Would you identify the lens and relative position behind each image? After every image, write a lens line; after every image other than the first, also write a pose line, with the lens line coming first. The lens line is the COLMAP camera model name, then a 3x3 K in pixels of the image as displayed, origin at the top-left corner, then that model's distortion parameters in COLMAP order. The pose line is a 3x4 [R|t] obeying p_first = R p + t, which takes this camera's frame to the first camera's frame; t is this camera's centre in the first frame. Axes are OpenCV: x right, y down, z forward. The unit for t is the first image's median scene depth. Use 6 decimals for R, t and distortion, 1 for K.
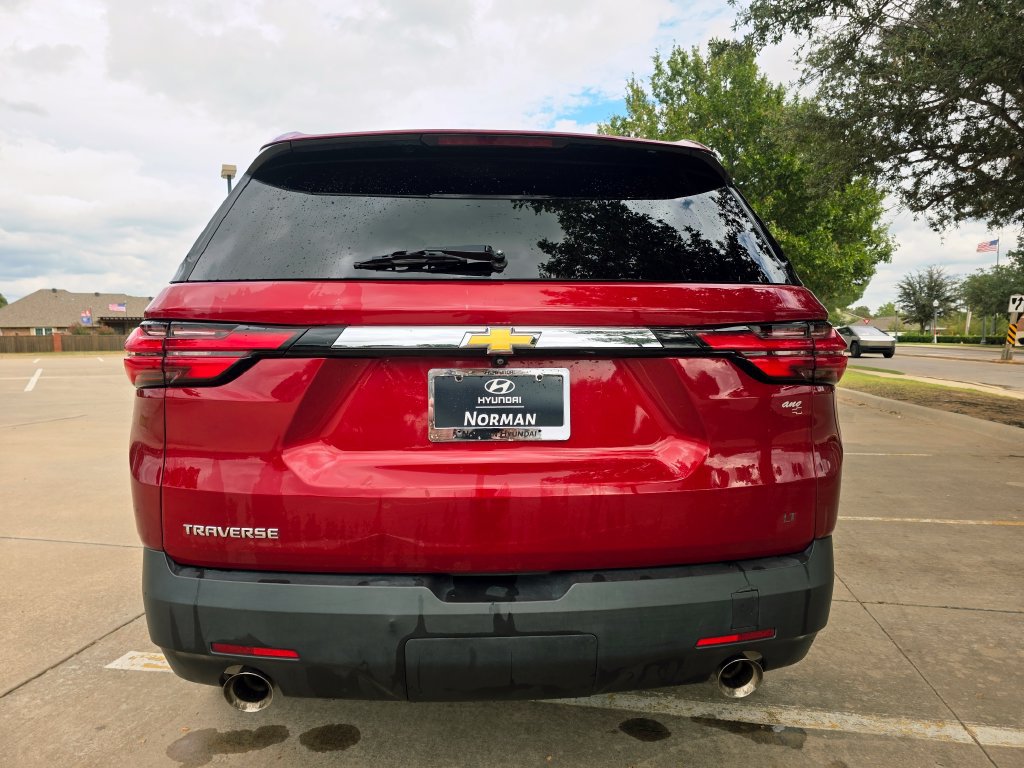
lens RADIAL K [[680.8, 0, 508.7], [0, 680.8, 401.5], [0, 0, 1]] dist [0.038170, -0.032186]
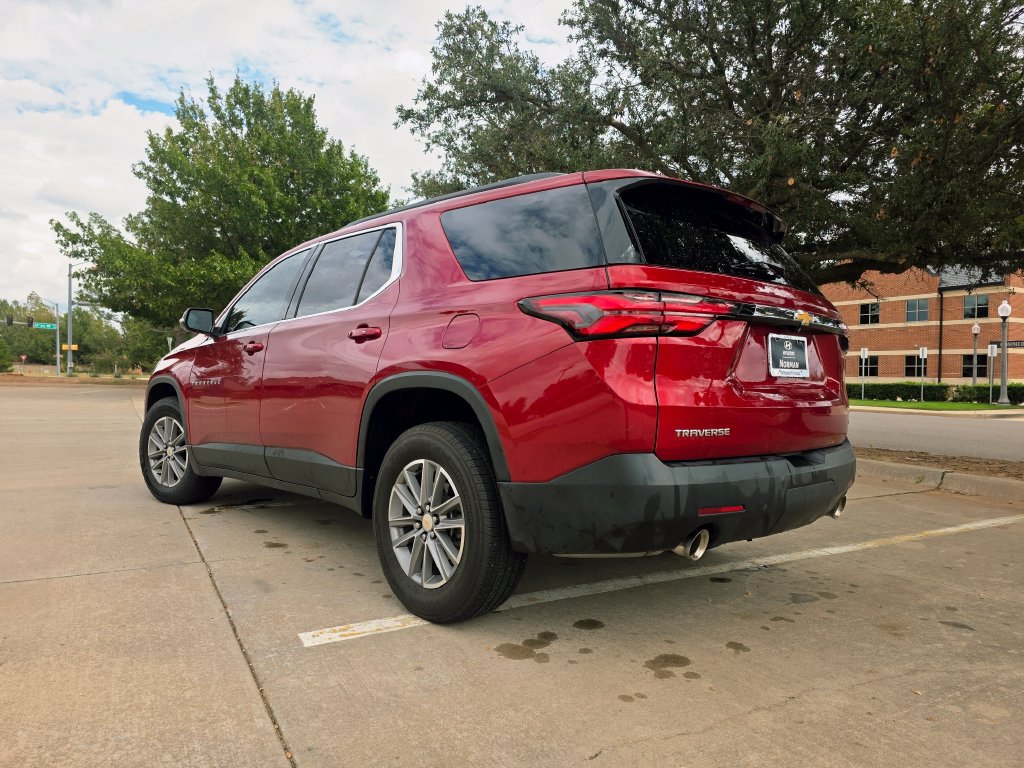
lens RADIAL K [[681.0, 0, 510.3], [0, 681.0, 390.3], [0, 0, 1]] dist [0.054057, -0.043066]
pose [[0.768343, 0.006678, 0.640004, -1.101640], [0.036944, 0.997816, -0.054764, 0.106409], [-0.638972, 0.065722, 0.766418, 0.074105]]
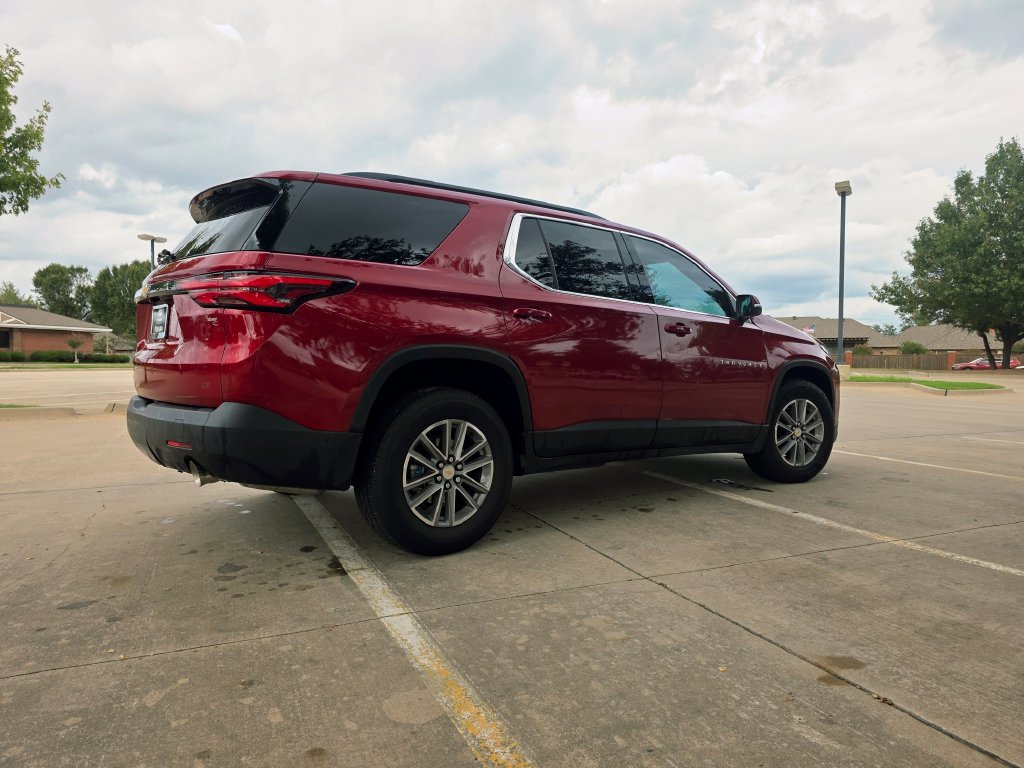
lens RADIAL K [[677.3, 0, 516.1], [0, 677.3, 381.3], [0, 0, 1]] dist [0.055422, -0.044067]
pose [[0.583863, 0.037640, -0.810979, 1.582902], [-0.087018, 0.996071, -0.016417, 0.084662], [0.807176, 0.080155, 0.584844, 0.428002]]
